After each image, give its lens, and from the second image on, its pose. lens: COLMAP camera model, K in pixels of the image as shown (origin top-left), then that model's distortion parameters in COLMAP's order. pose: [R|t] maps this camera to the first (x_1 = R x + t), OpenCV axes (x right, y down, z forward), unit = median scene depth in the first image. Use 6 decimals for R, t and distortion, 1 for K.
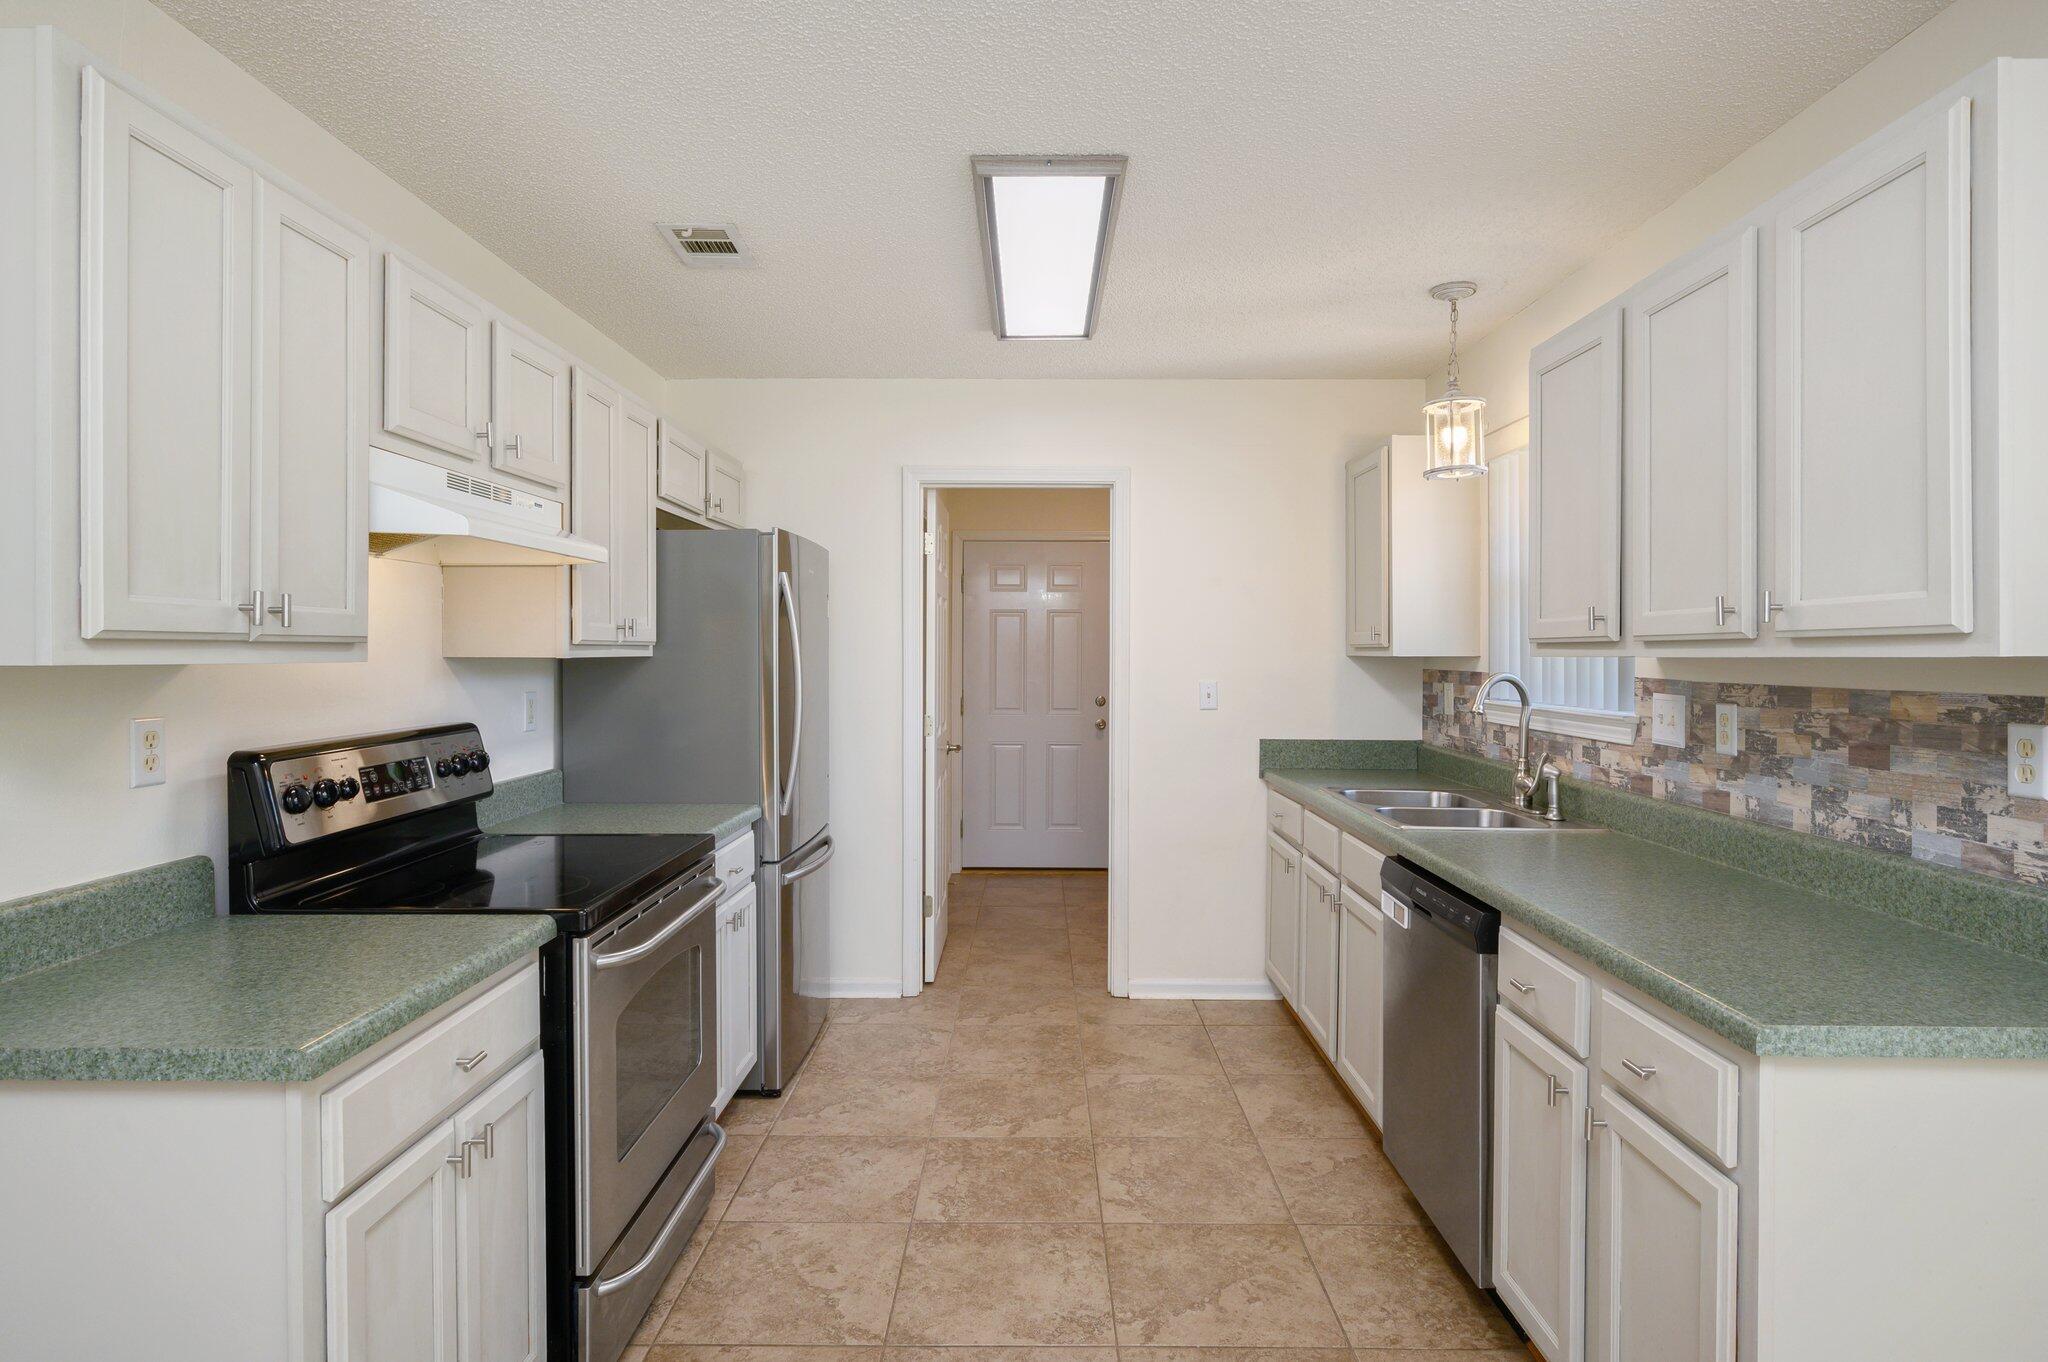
lens RADIAL K [[1054.5, 0, 1024.0], [0, 1054.5, 664.8], [0, 0, 1]] dist [-0.004481, -0.001469]
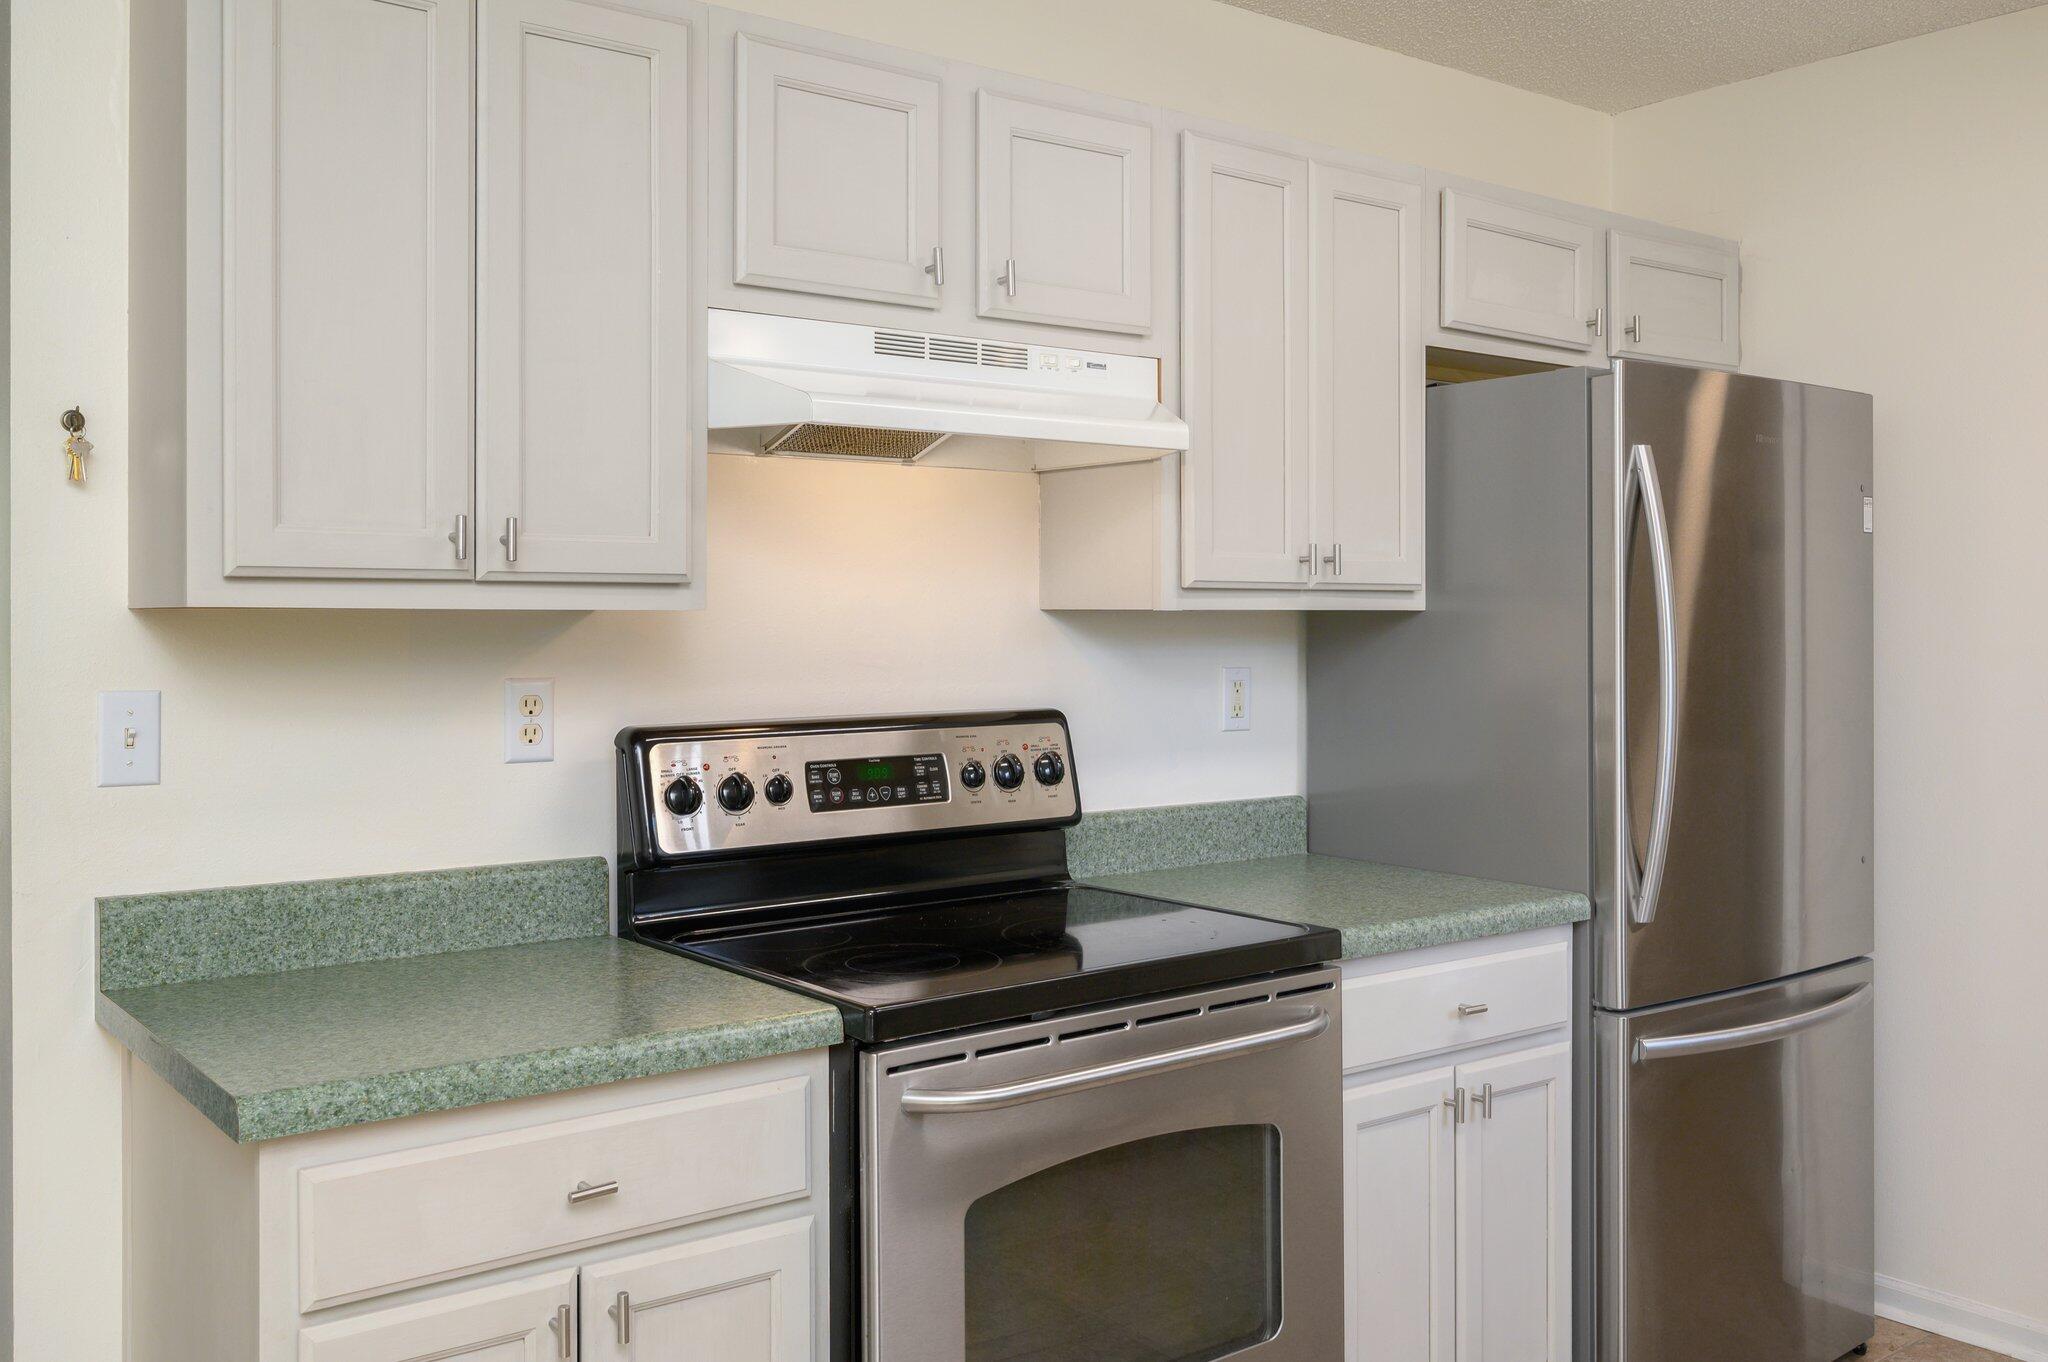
lens RADIAL K [[1779.3, 0, 1009.1], [0, 1779.3, 623.2], [0, 0, 1]] dist [-0.026374, -0.017533]
pose [[0.625150, 0.004347, -0.780492, 0.361929], [-0.010353, 0.999943, -0.002723, 0.005656], [0.780436, 0.009783, 0.625159, 0.327793]]
